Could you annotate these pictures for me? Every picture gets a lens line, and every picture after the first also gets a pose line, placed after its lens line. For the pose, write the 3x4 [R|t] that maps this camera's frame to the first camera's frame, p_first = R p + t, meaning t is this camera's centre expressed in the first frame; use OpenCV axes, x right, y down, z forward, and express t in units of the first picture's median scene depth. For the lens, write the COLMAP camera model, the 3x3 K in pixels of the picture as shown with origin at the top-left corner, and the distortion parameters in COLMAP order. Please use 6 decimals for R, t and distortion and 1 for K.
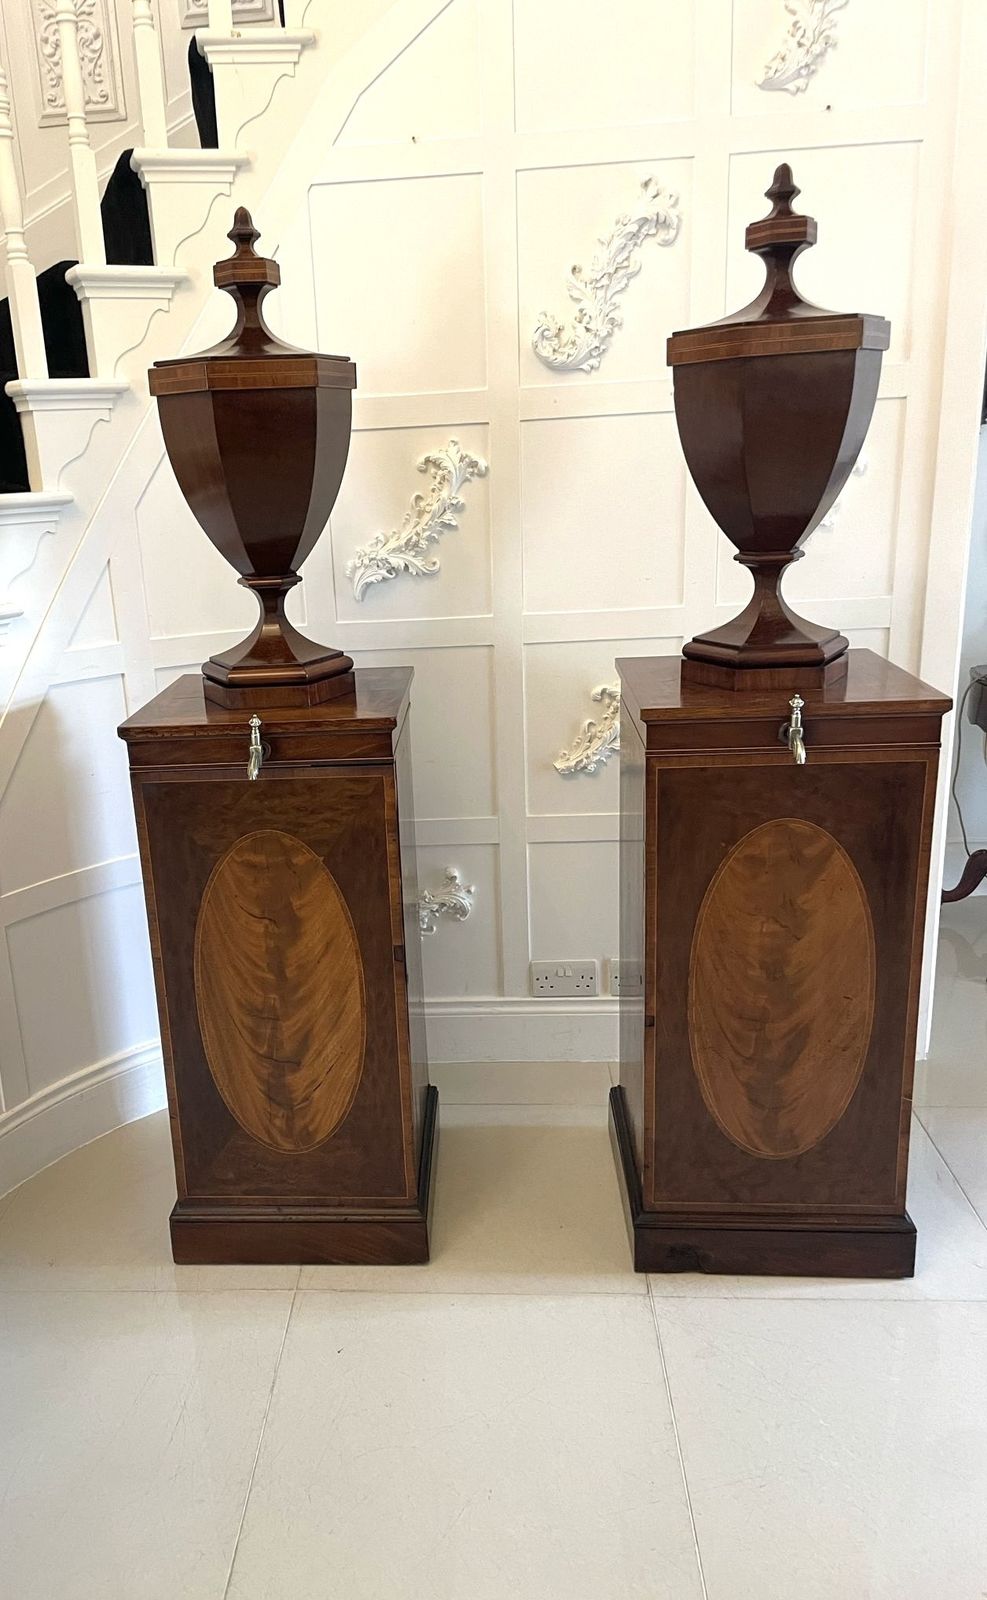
lens RADIAL K [[1204.8, 0, 388.2], [0, 1204.8, 801.0], [0, 0, 1]] dist [0.086759, -0.095310]
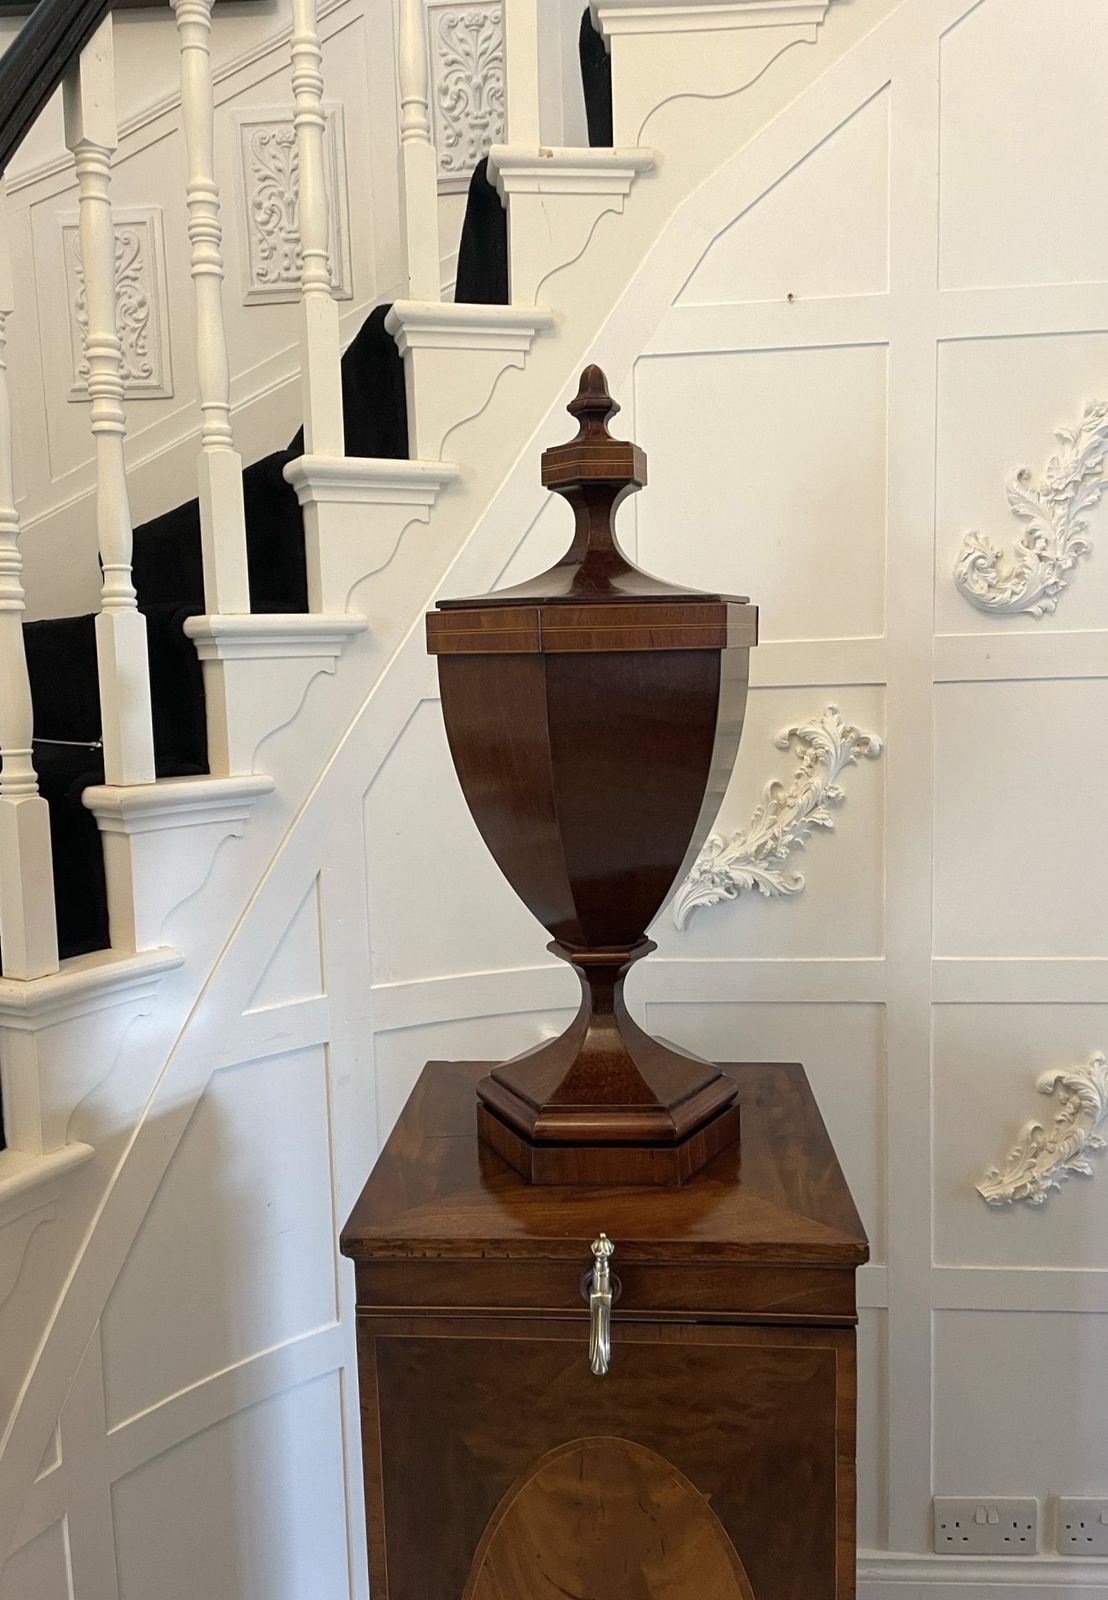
lens RADIAL K [[1246.9, 0, 537.3], [0, 1246.9, 789.1], [0, 0, 1]] dist [0.063203, -0.038870]
pose [[0.999720, 0.022855, -0.006167, -0.122094], [-0.023577, 0.984669, -0.172835, -0.146113], [0.002123, 0.172932, 0.984932, 0.365624]]
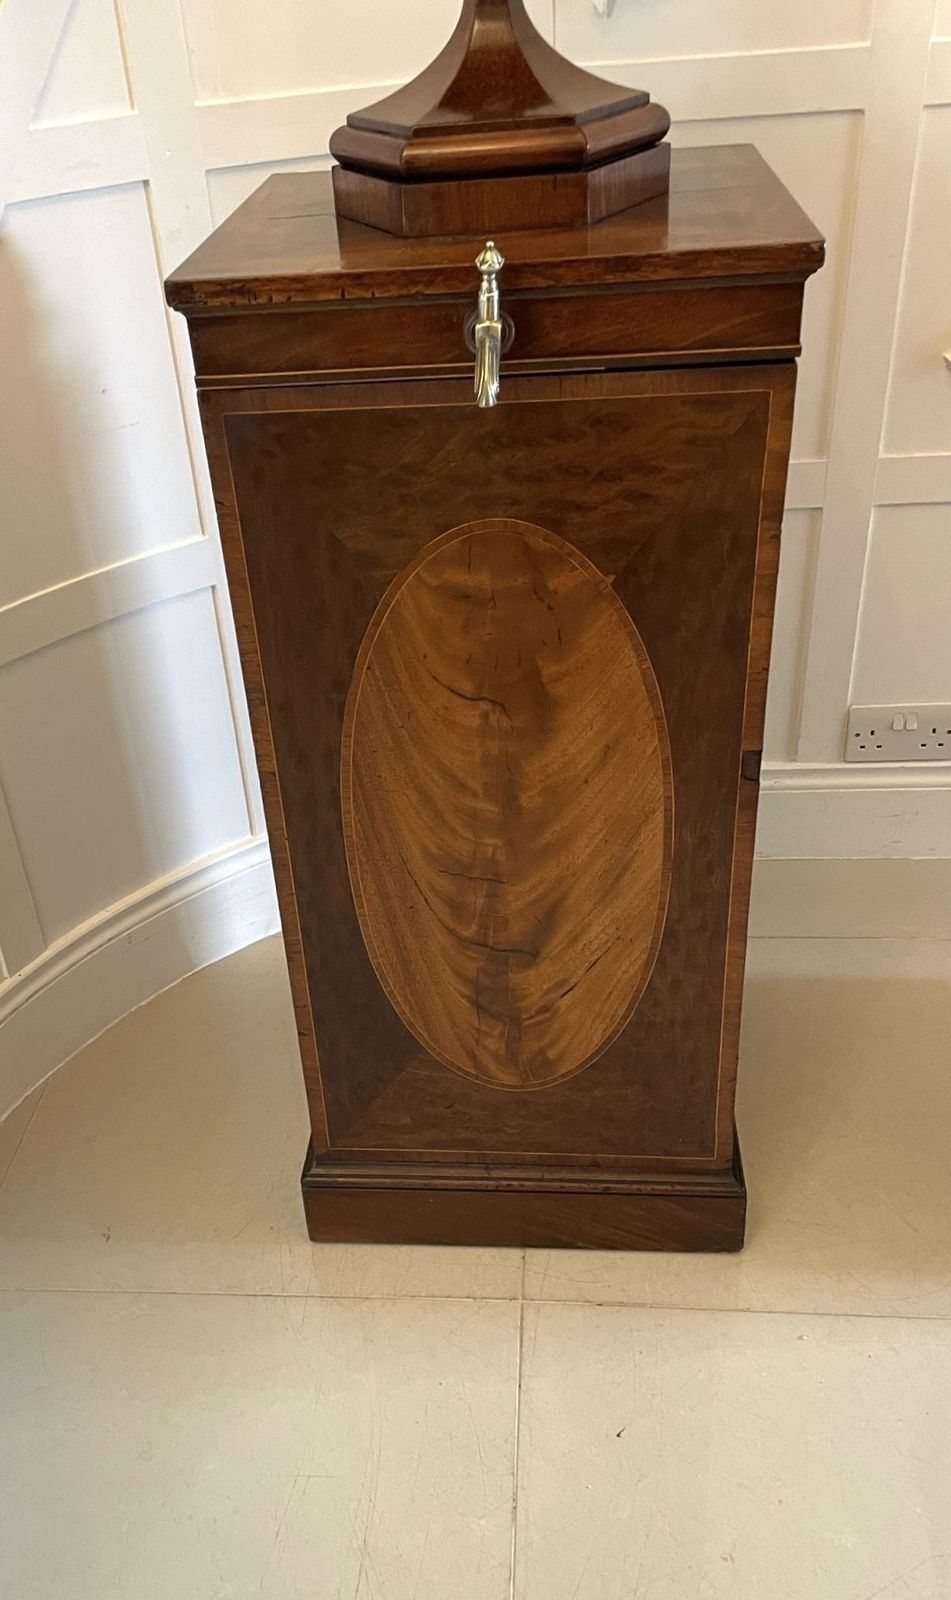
lens RADIAL K [[1381.0, 0, 424.9], [0, 1381.0, 828.1], [0, 0, 1]] dist [0.090681, -0.070675]
pose [[0.999893, -0.008531, -0.011852, -0.112143], [0.011561, 0.958289, 0.285567, -0.013376], [0.008922, -0.285674, 0.958285, 0.410833]]
